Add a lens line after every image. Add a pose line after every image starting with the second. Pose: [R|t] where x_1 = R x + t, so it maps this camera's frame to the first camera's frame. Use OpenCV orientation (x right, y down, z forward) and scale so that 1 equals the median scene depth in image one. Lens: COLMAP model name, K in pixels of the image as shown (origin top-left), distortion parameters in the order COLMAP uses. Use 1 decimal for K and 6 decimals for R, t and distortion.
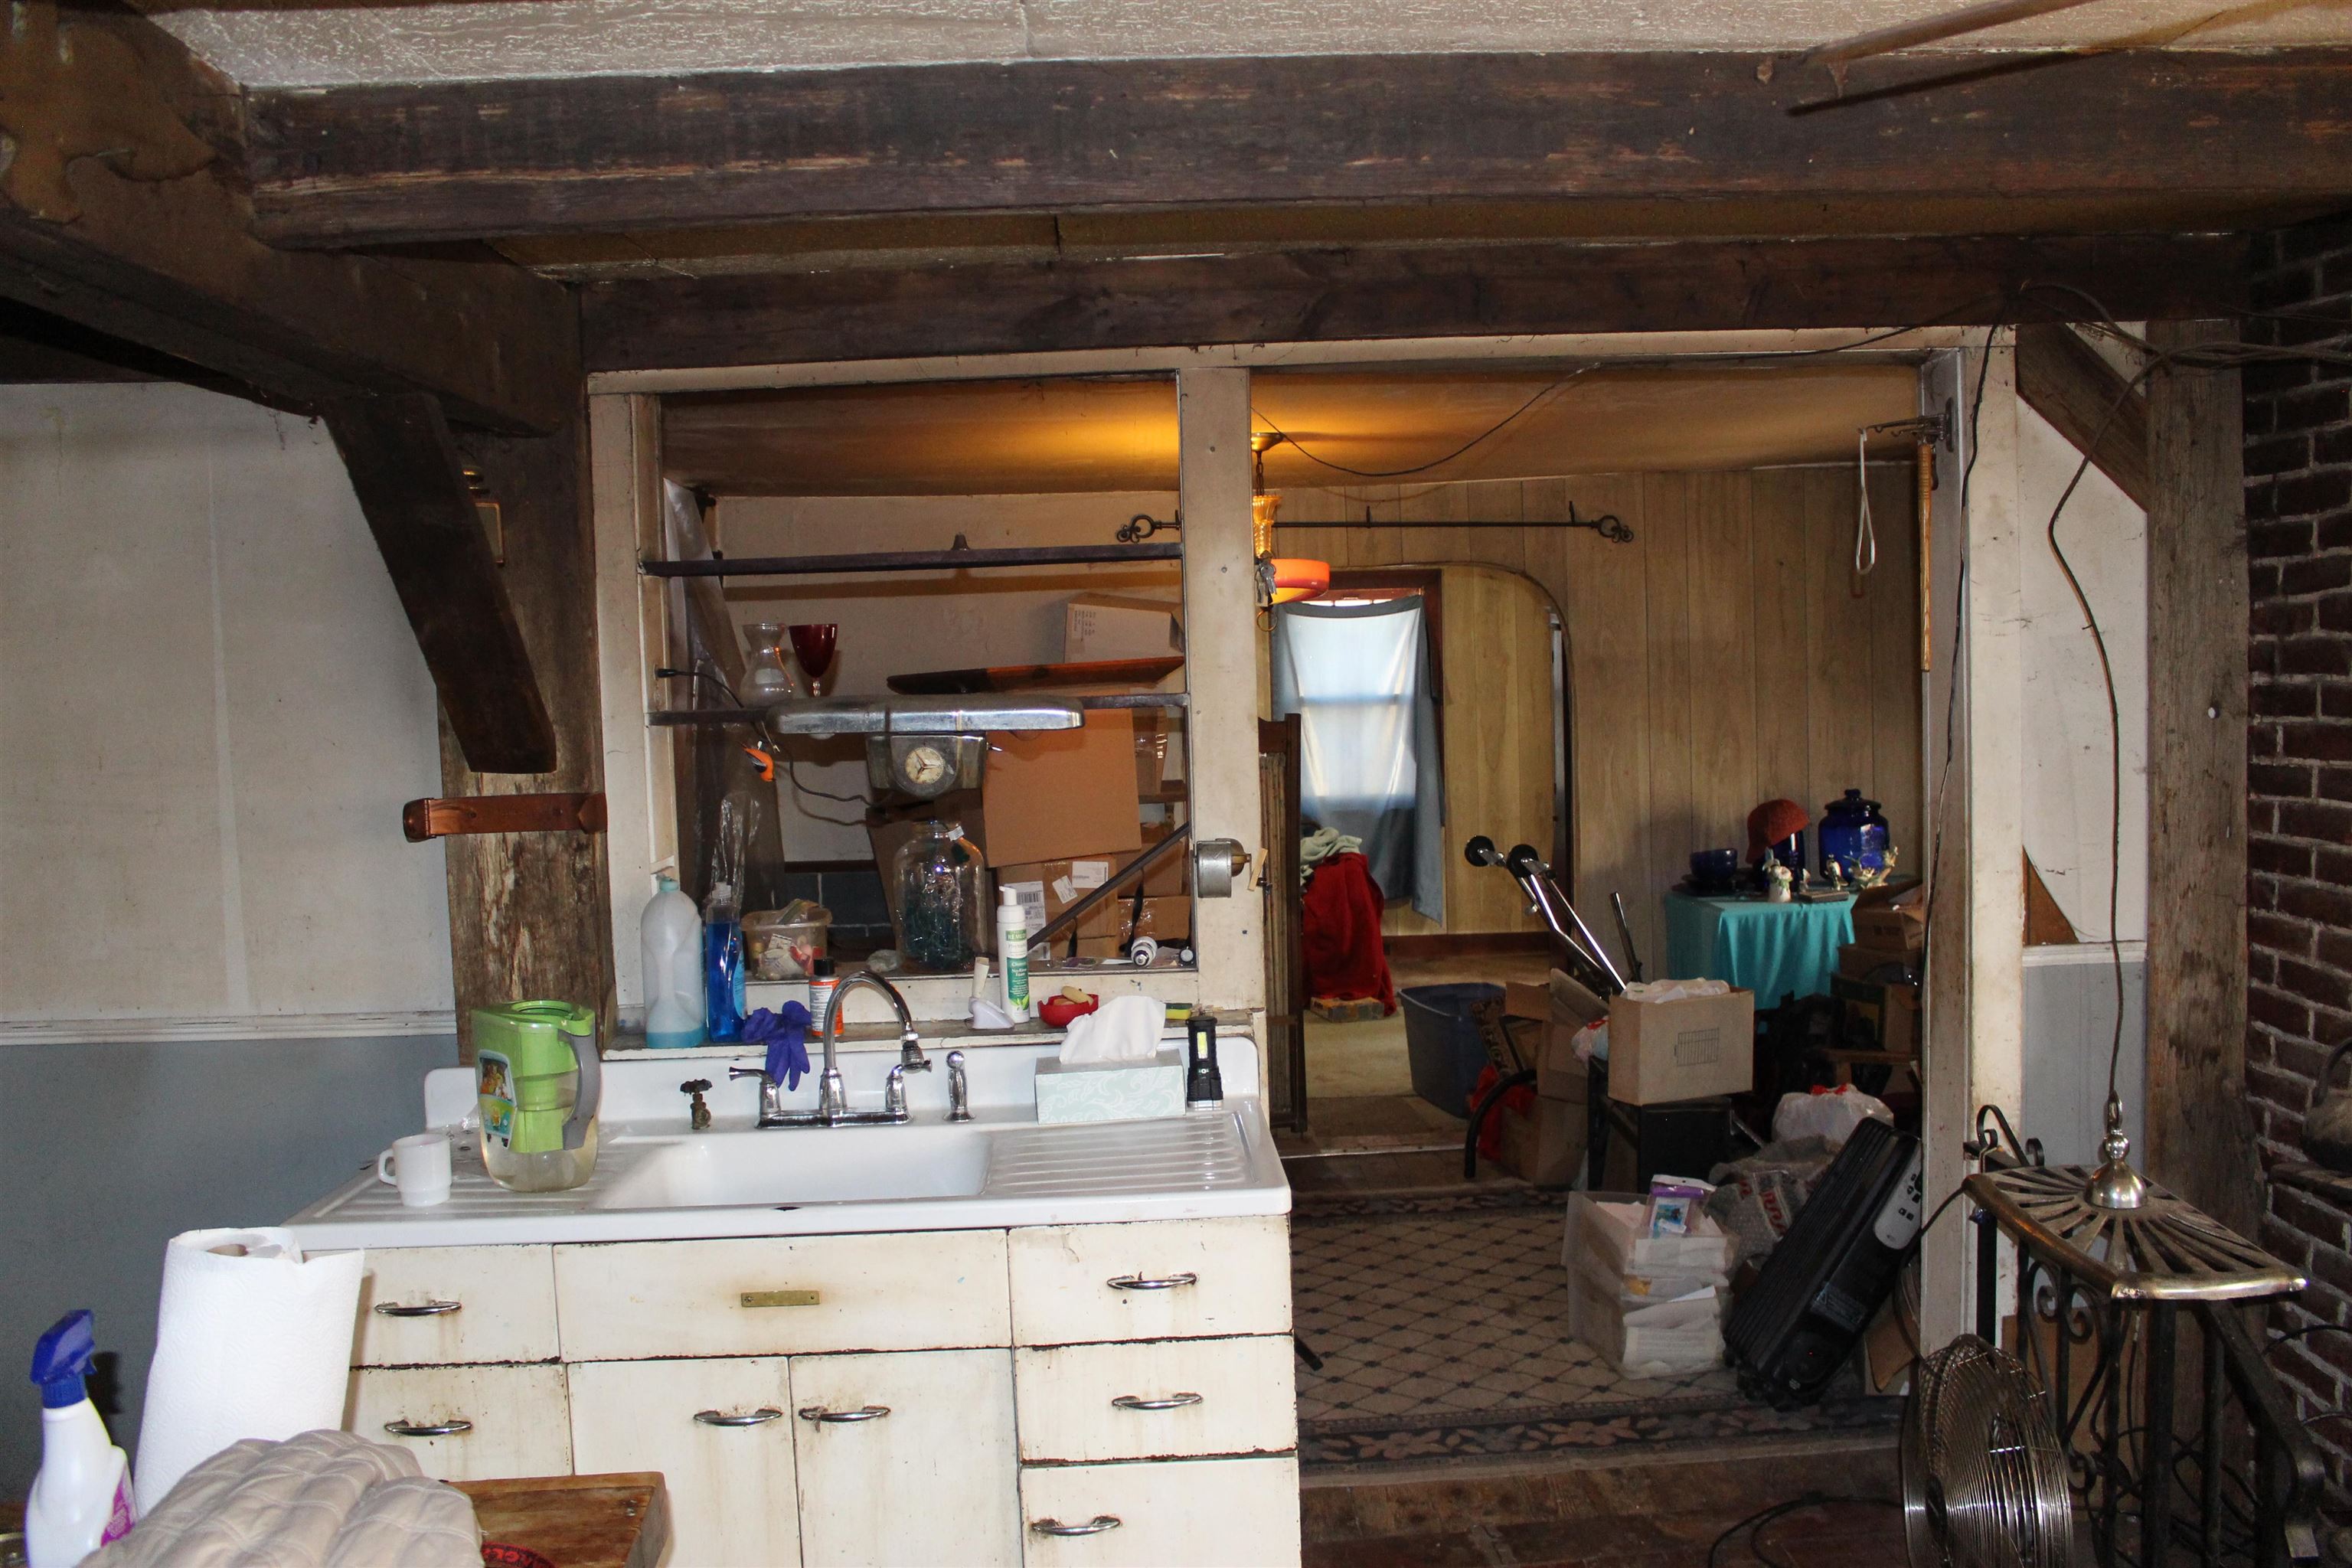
lens RADIAL K [[1938.1, 0, 1175.9], [0, 1938.1, 752.4], [0, 0, 1]] dist [-0.161278, 0.138279]
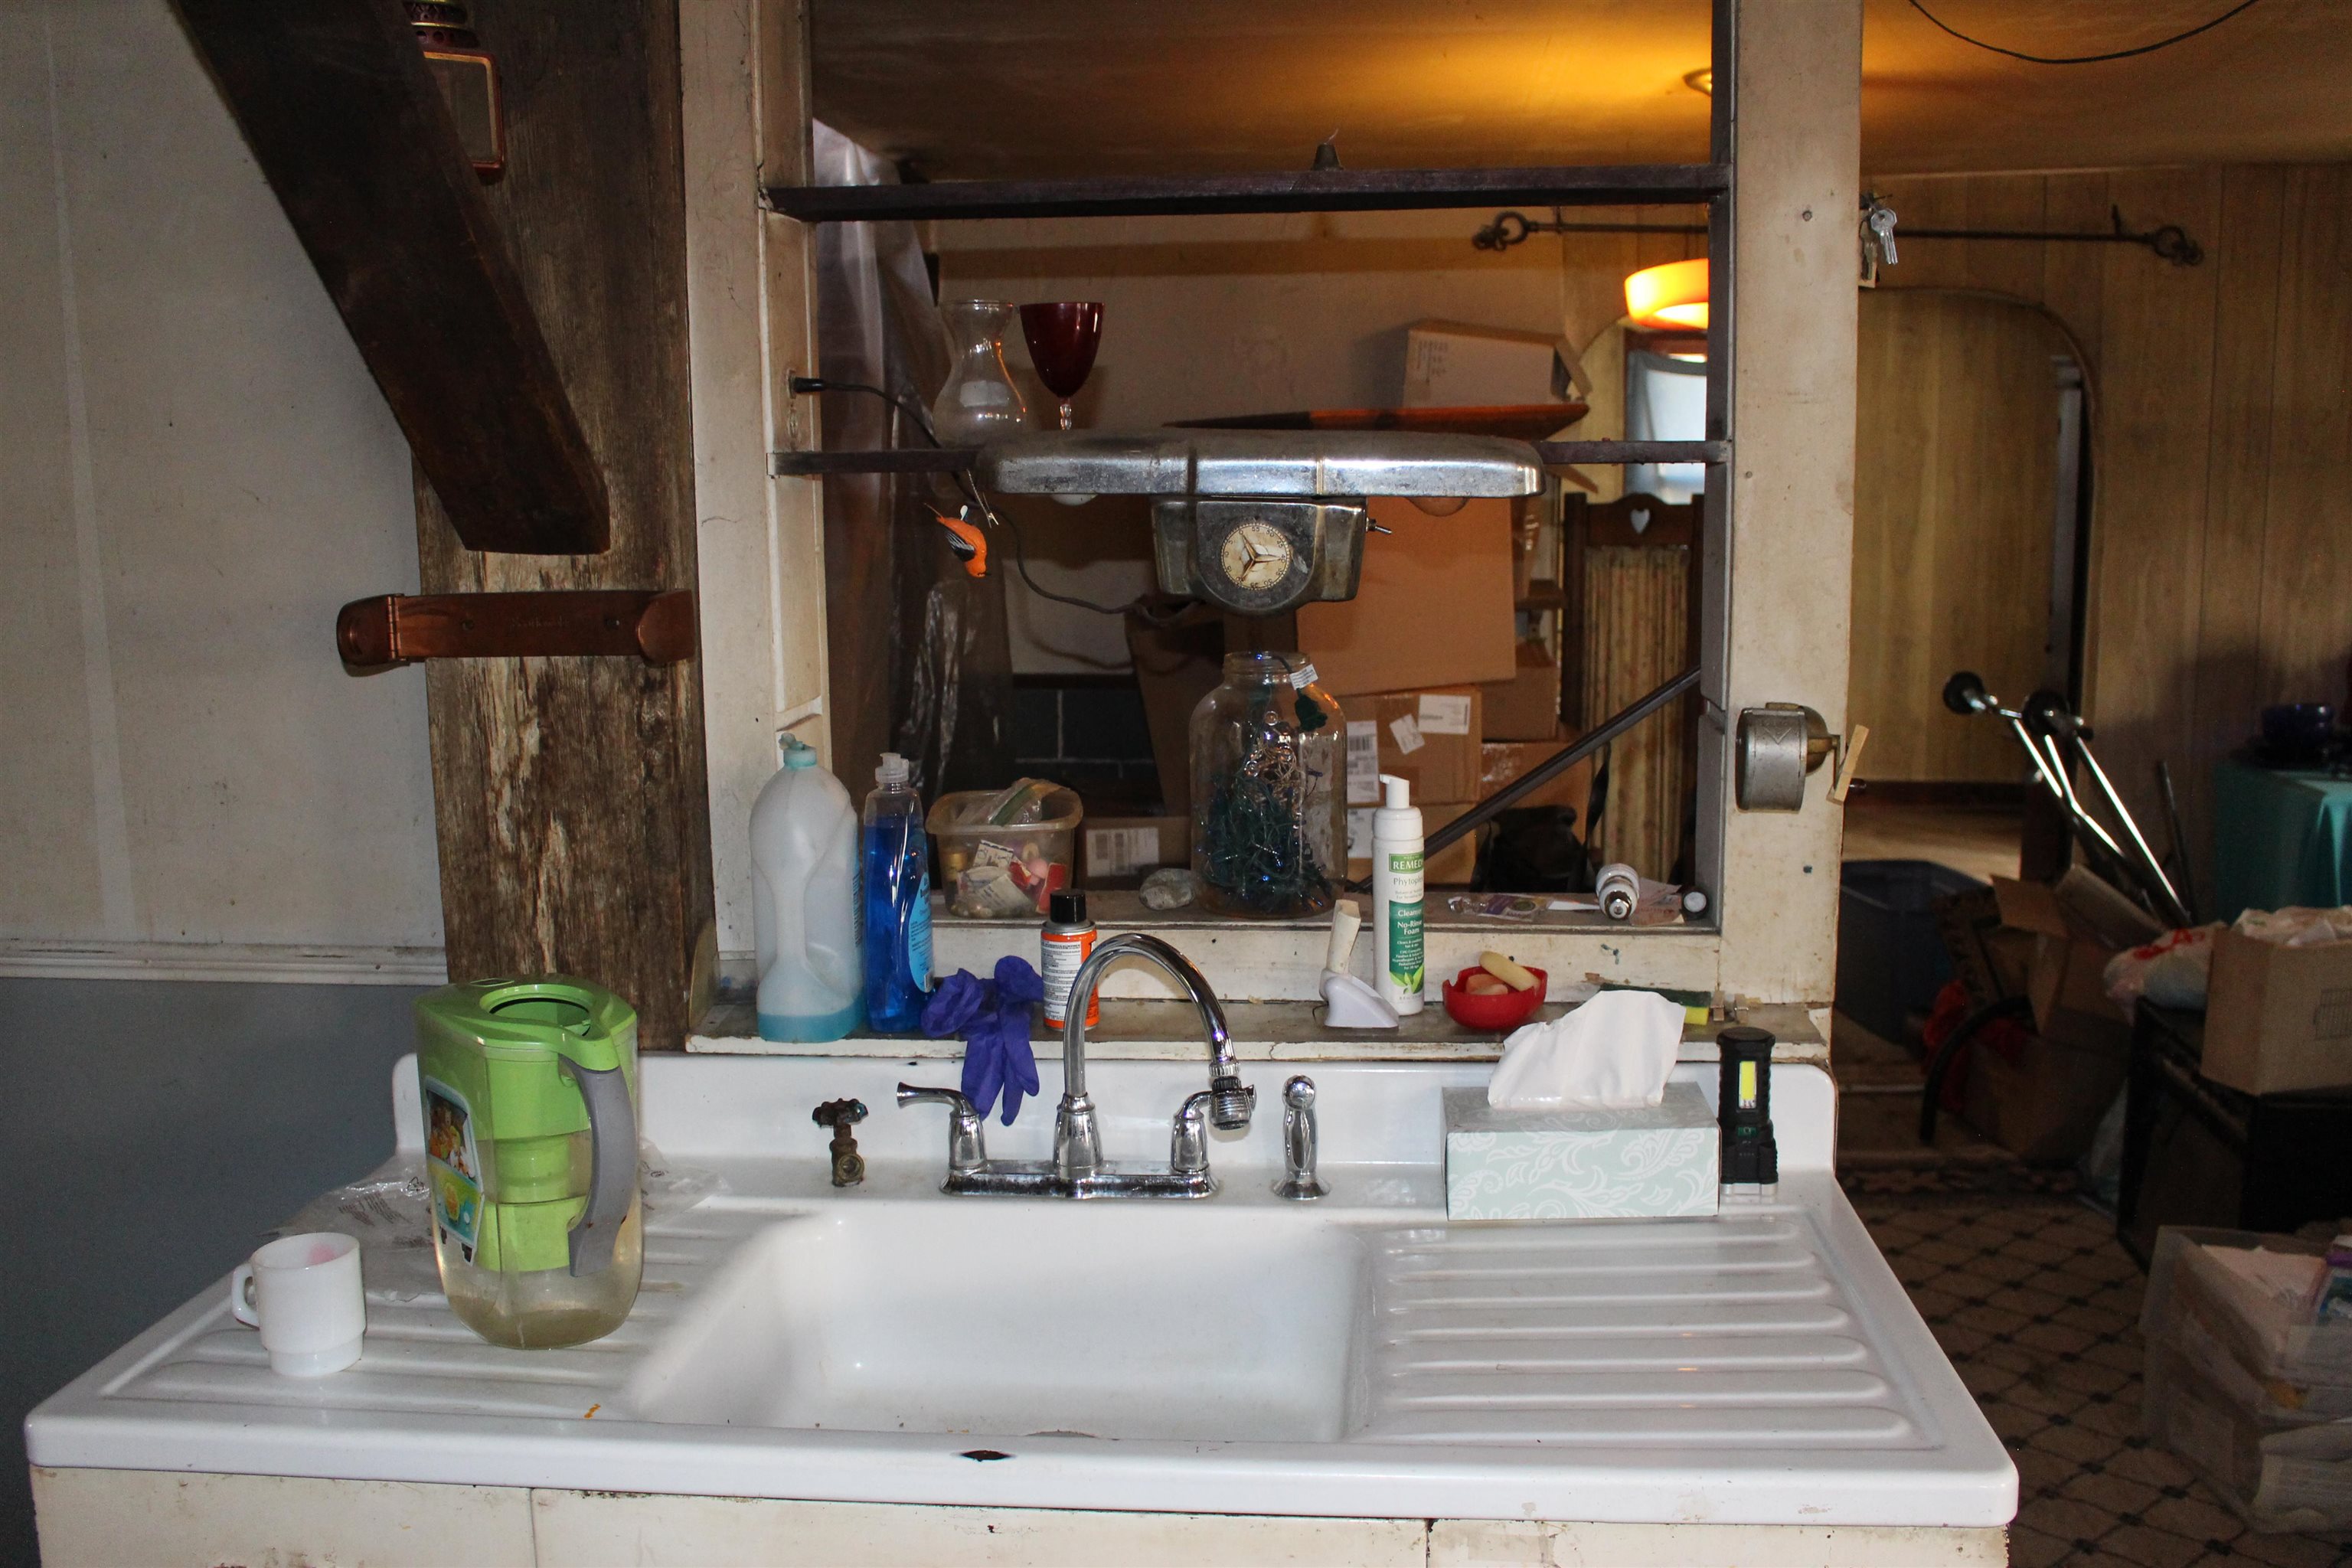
lens RADIAL K [[2220.6, 0, 1176.0], [0, 2220.6, 784.0], [0, 0, 1]] dist [-0.157733, 0.161669]
pose [[0.991092, 0.039566, -0.127167, -0.069362], [-0.025118, 0.993246, 0.113275, 0.000243], [0.130790, -0.109072, 0.985392, 0.362326]]
